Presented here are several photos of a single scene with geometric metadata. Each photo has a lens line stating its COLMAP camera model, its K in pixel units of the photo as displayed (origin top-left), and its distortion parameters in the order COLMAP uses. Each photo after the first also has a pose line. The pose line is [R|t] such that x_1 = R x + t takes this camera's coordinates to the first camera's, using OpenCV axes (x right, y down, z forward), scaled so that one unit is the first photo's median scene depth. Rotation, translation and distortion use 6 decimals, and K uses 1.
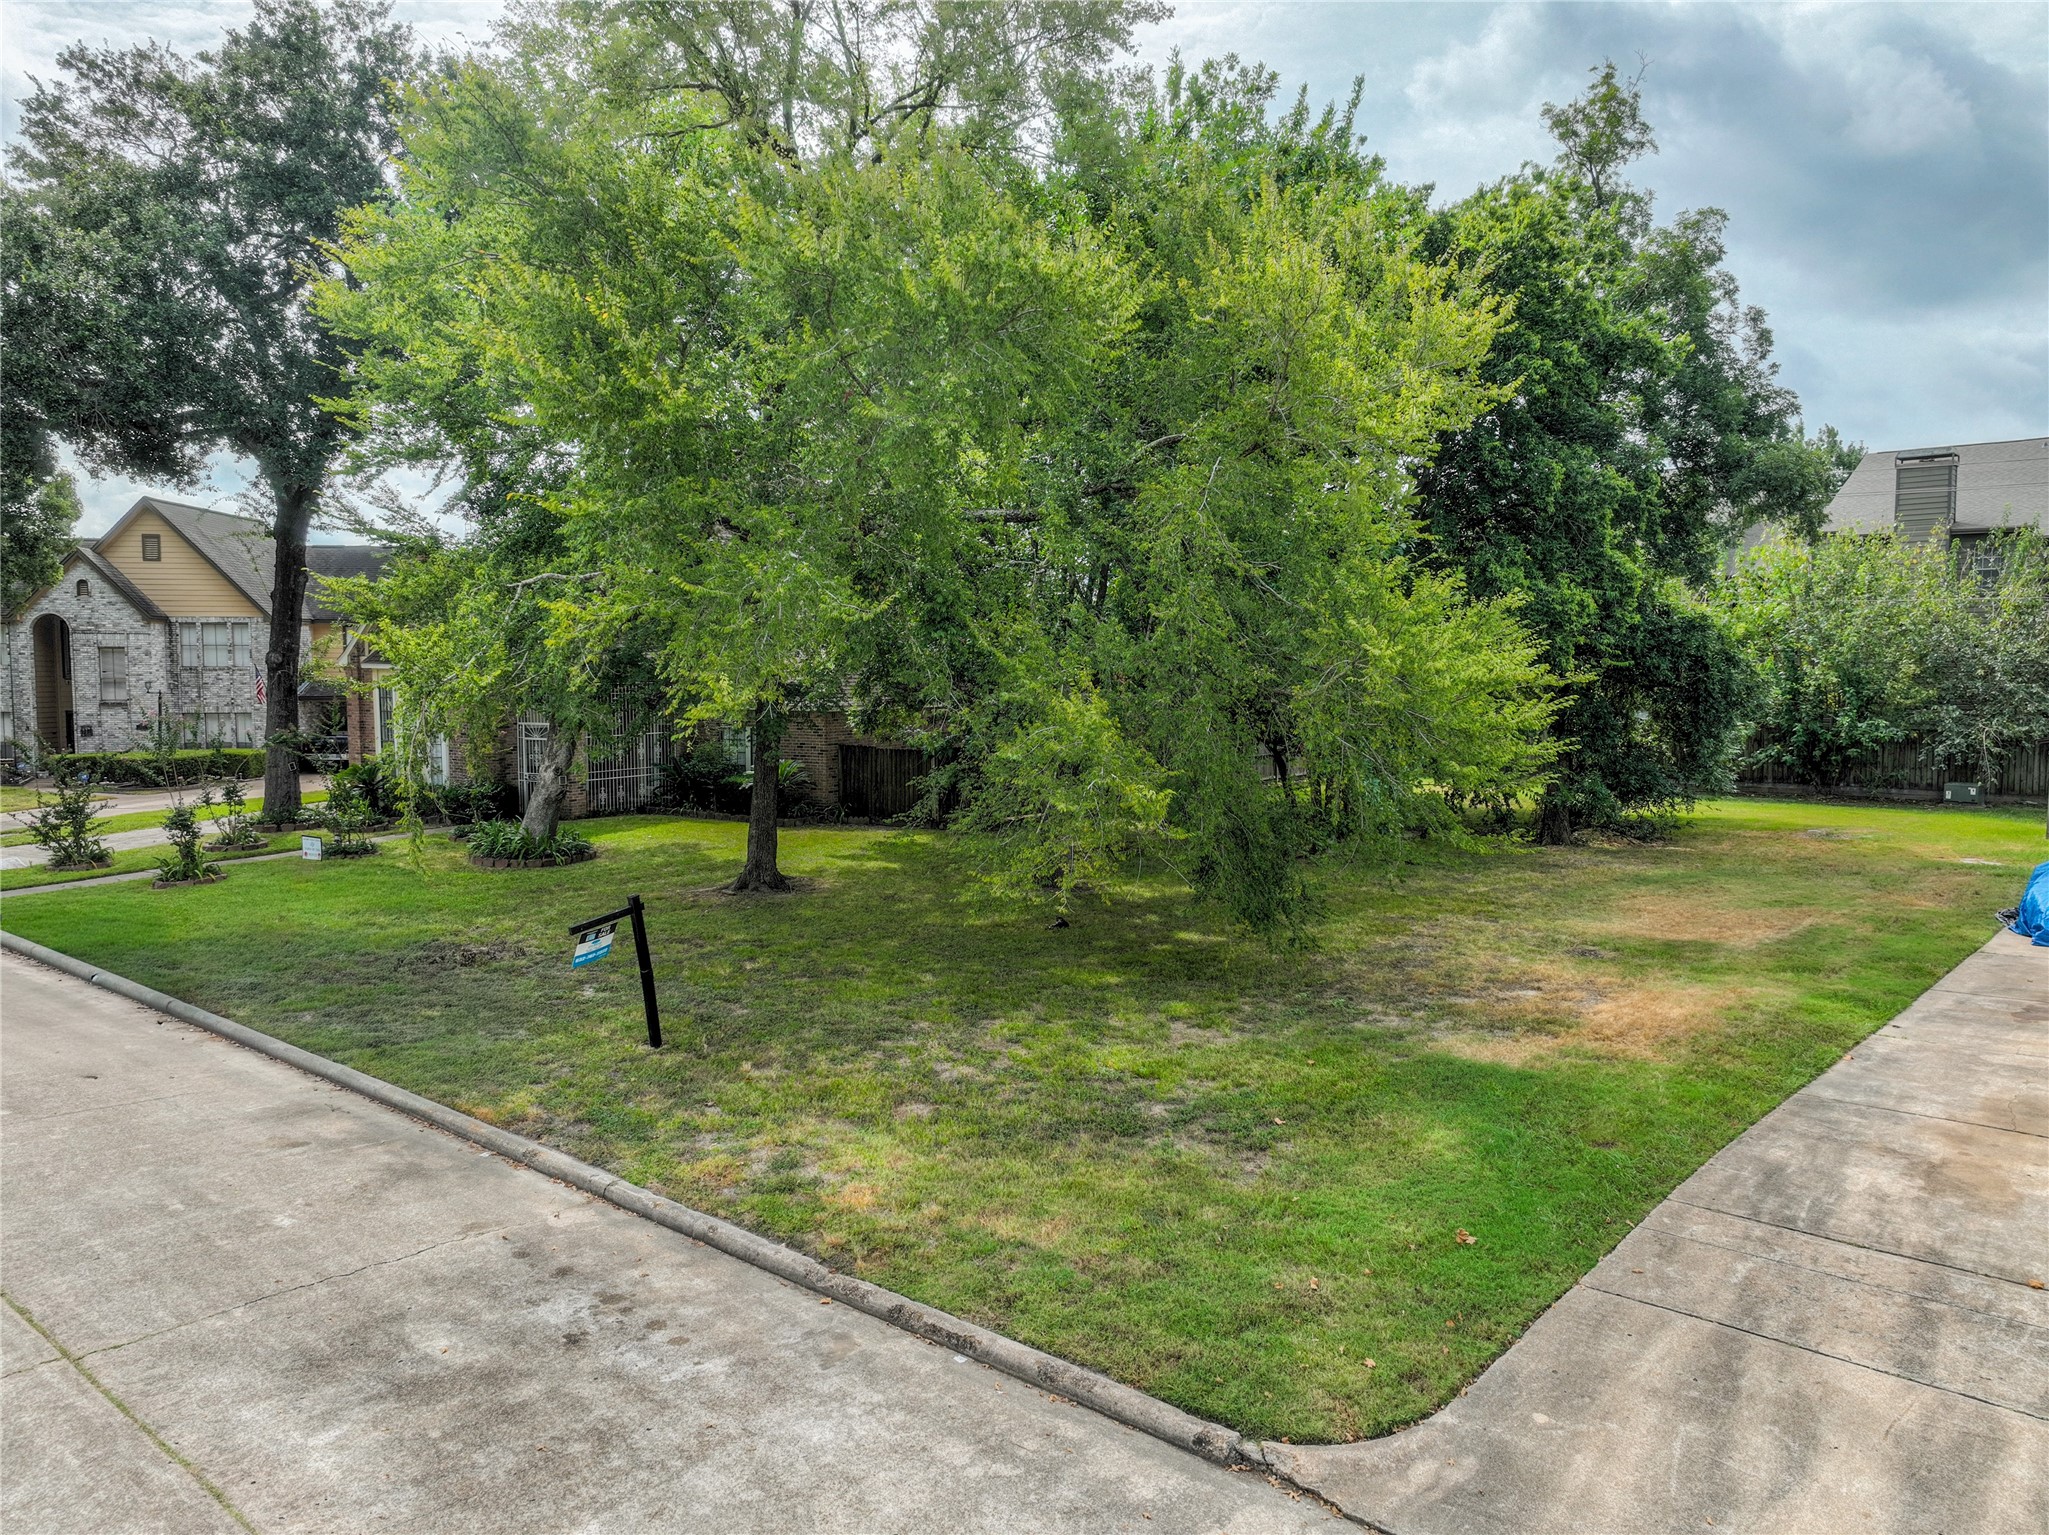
lens RADIAL K [[1436.7, 0, 1024.5], [0, 1436.7, 767.5], [0, 0, 1]] dist [-0.001003, 0.006435]
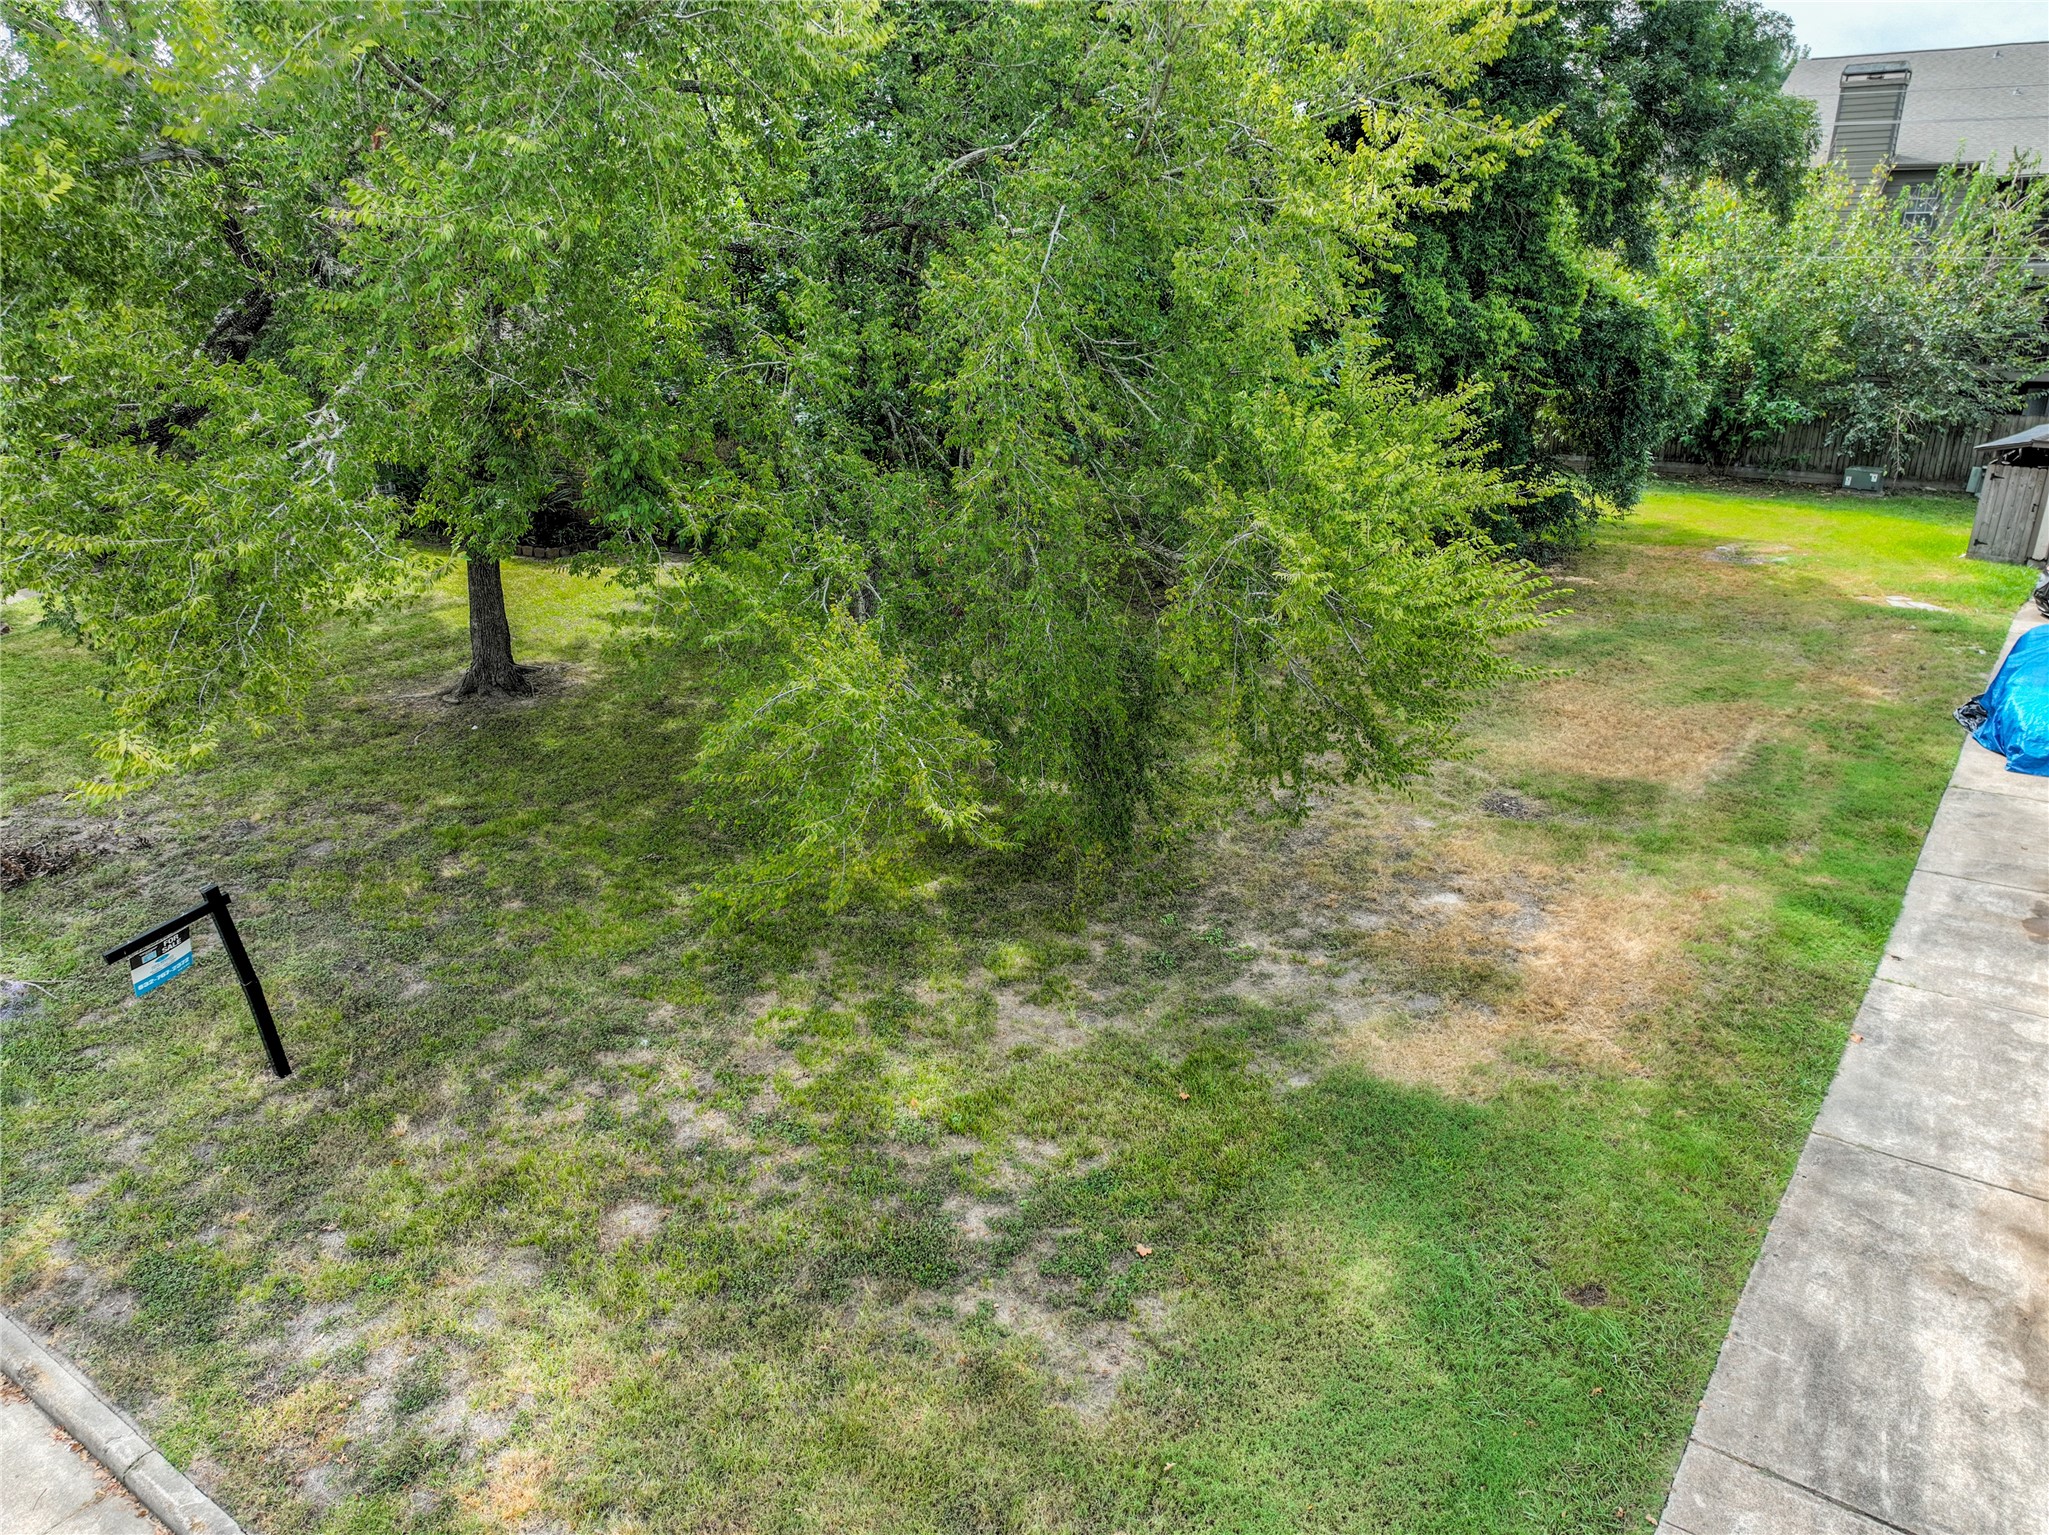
lens RADIAL K [[1431.8, 0, 1021.1], [0, 1431.8, 752.1], [0, 0, 1]] dist [0.000206, 0.010158]
pose [[0.994652, -0.030495, 0.098680, 0.045530], [0.003376, 0.964508, 0.264031, -0.150876], [-0.103230, -0.262286, 0.959453, 0.325110]]
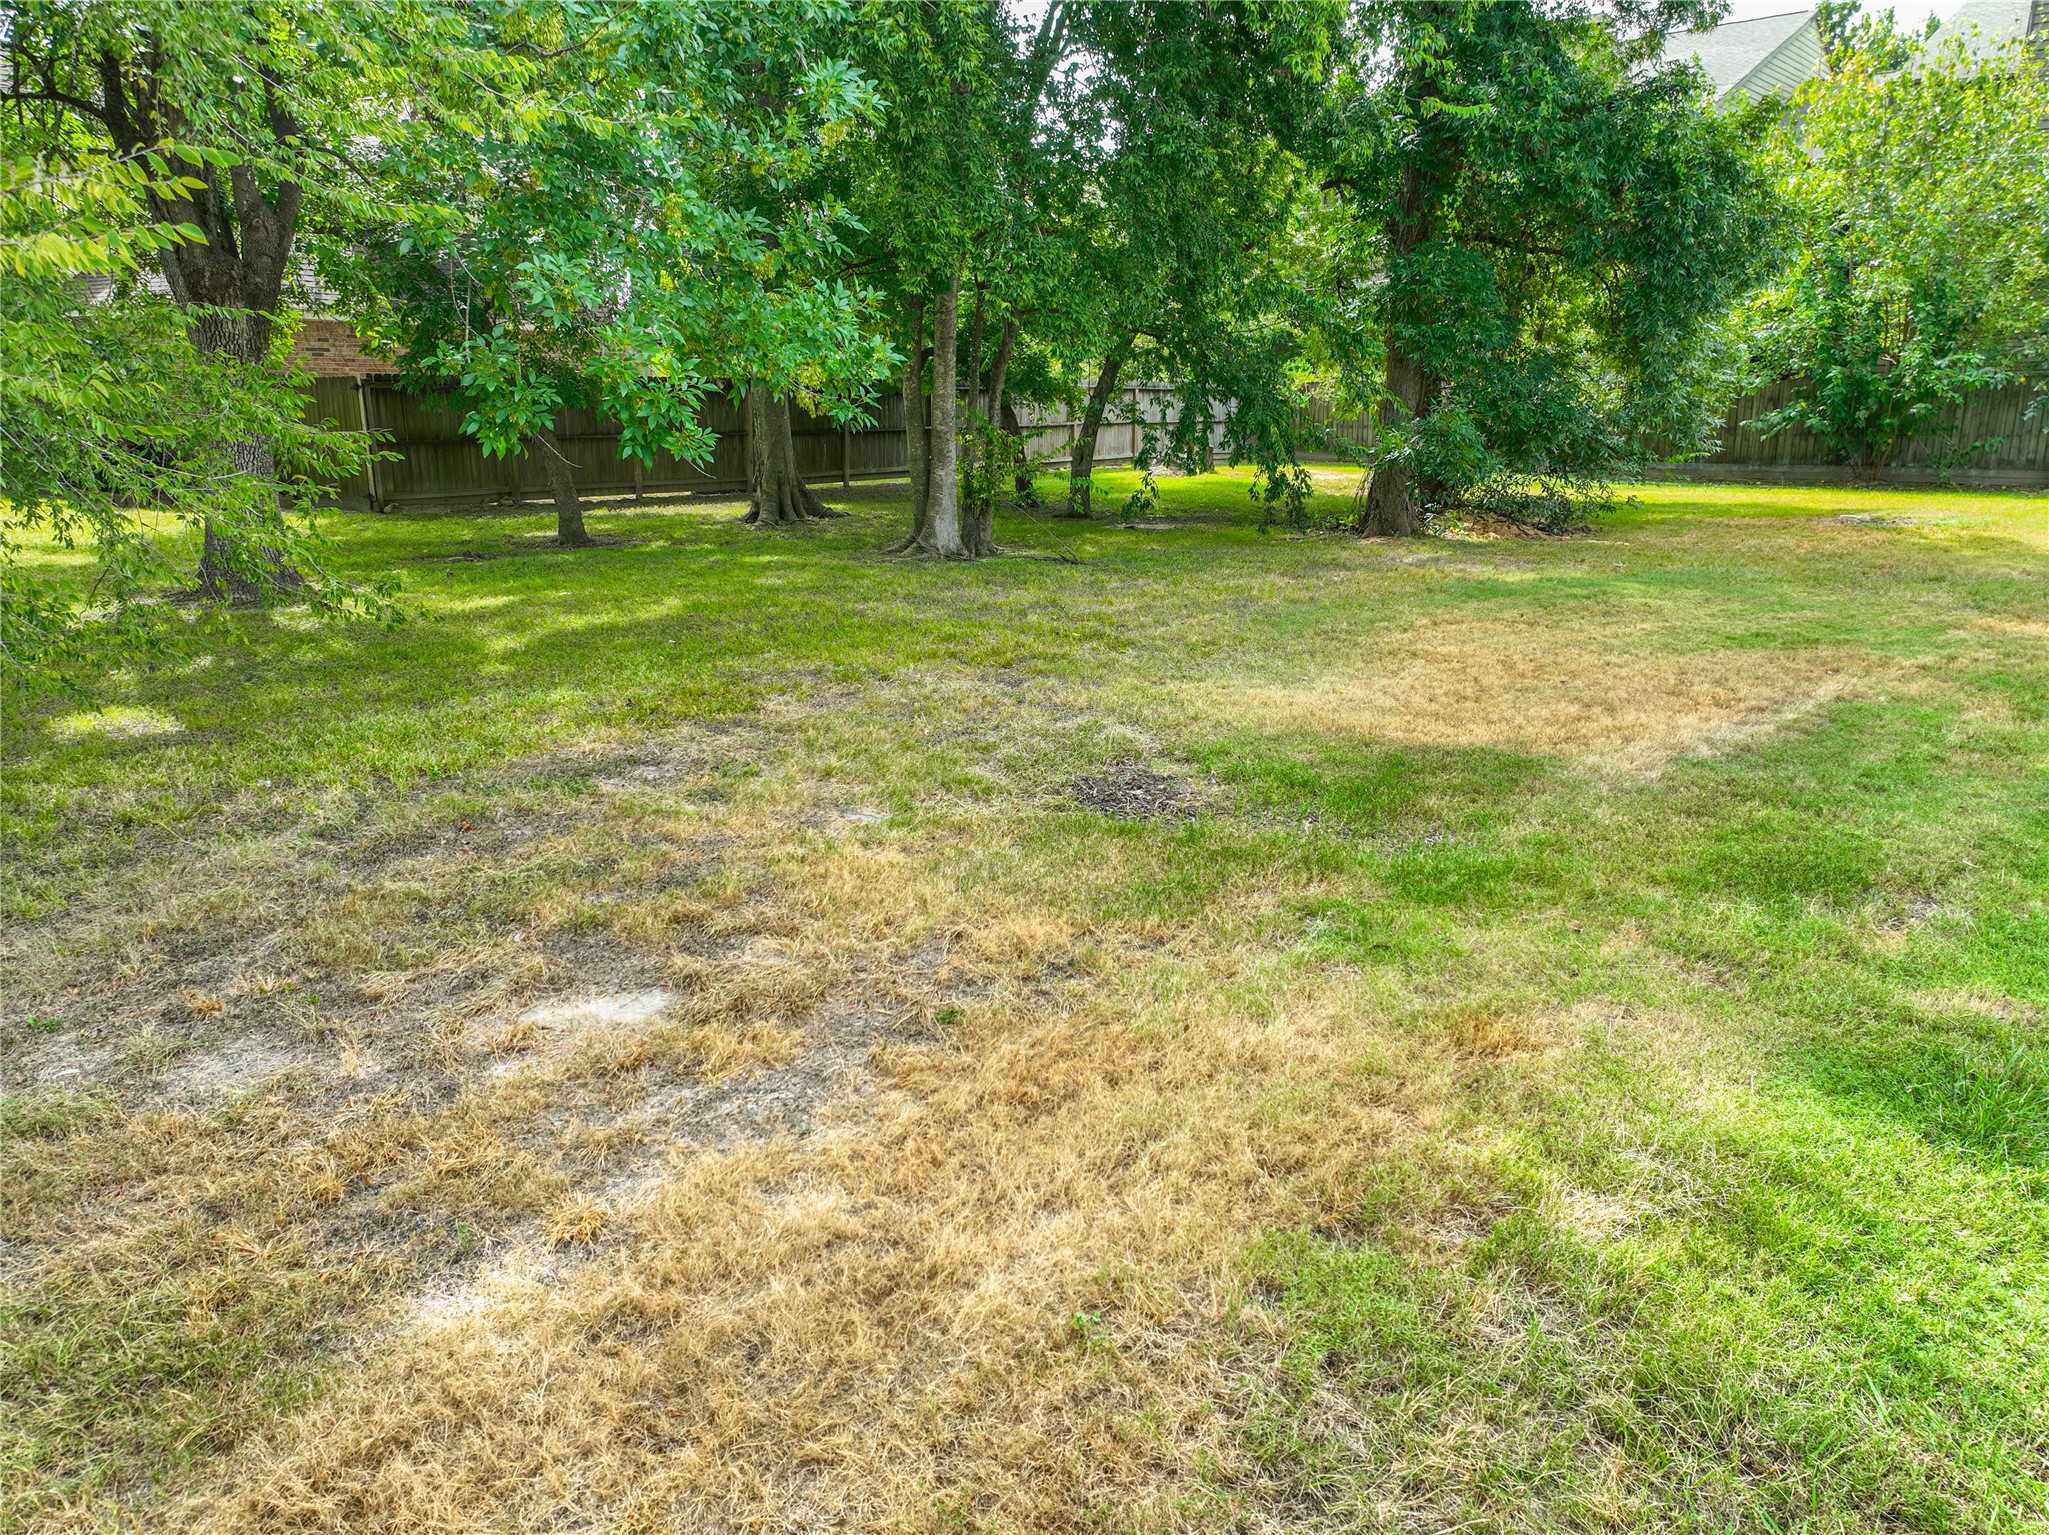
lens RADIAL K [[1431.8, 0, 1021.1], [0, 1431.8, 752.1], [0, 0, 1]] dist [0.000206, 0.010158]
pose [[0.999933, 0.006091, -0.009807, 0.478229], [-0.004324, 0.985256, 0.171030, 0.085698], [0.010704, -0.170976, 0.985217, 0.887075]]
